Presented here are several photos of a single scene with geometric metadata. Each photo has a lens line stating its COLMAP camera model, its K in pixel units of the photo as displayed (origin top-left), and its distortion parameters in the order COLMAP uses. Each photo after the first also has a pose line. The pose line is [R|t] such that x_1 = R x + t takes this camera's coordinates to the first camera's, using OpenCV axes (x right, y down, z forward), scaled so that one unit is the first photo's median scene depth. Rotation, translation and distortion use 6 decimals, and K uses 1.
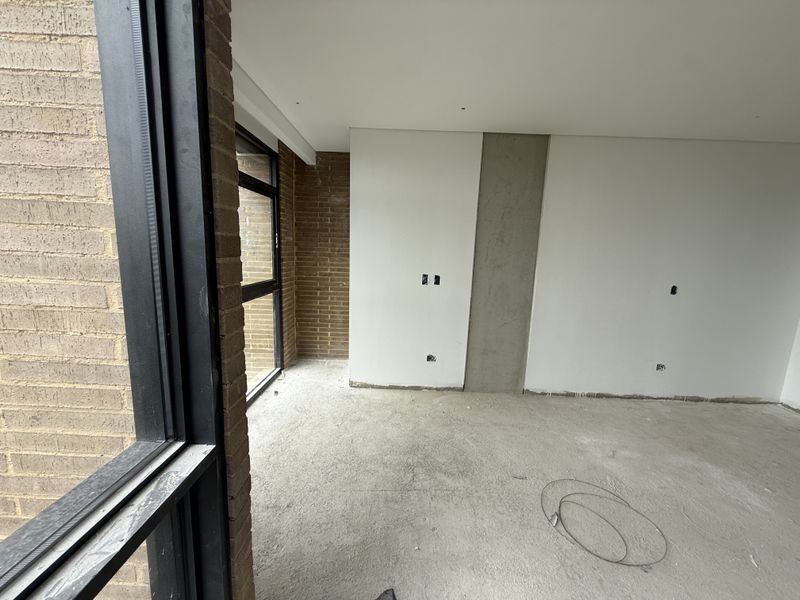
lens RADIAL K [[319.3, 0, 396.7], [0, 319.3, 299.6], [0, 0, 1]] dist [-0.001787, 0.000550]
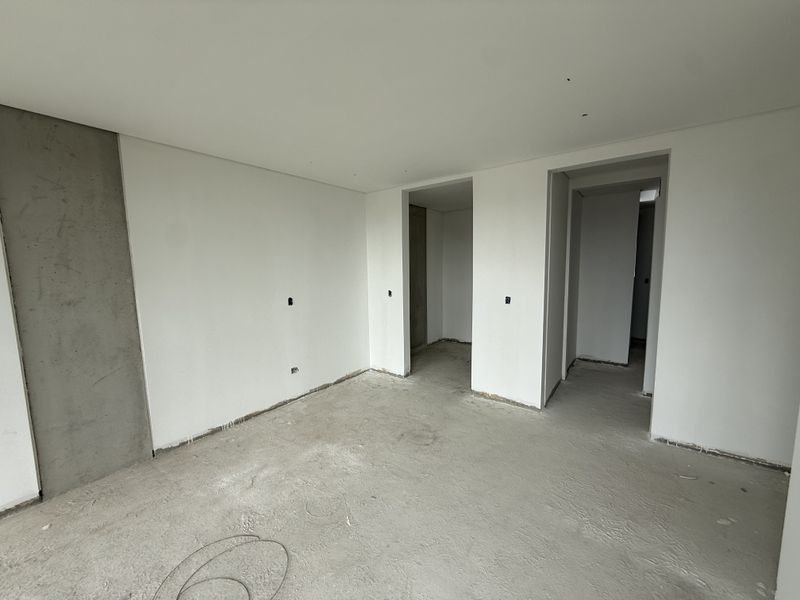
lens RADIAL K [[319.3, 0, 396.7], [0, 319.3, 299.6], [0, 0, 1]] dist [-0.001787, 0.000550]
pose [[0.593900, -0.134101, 0.793284, 0.192894], [0.167063, 0.985075, 0.041448, -0.020379], [-0.787002, 0.107912, 0.607439, 0.009381]]
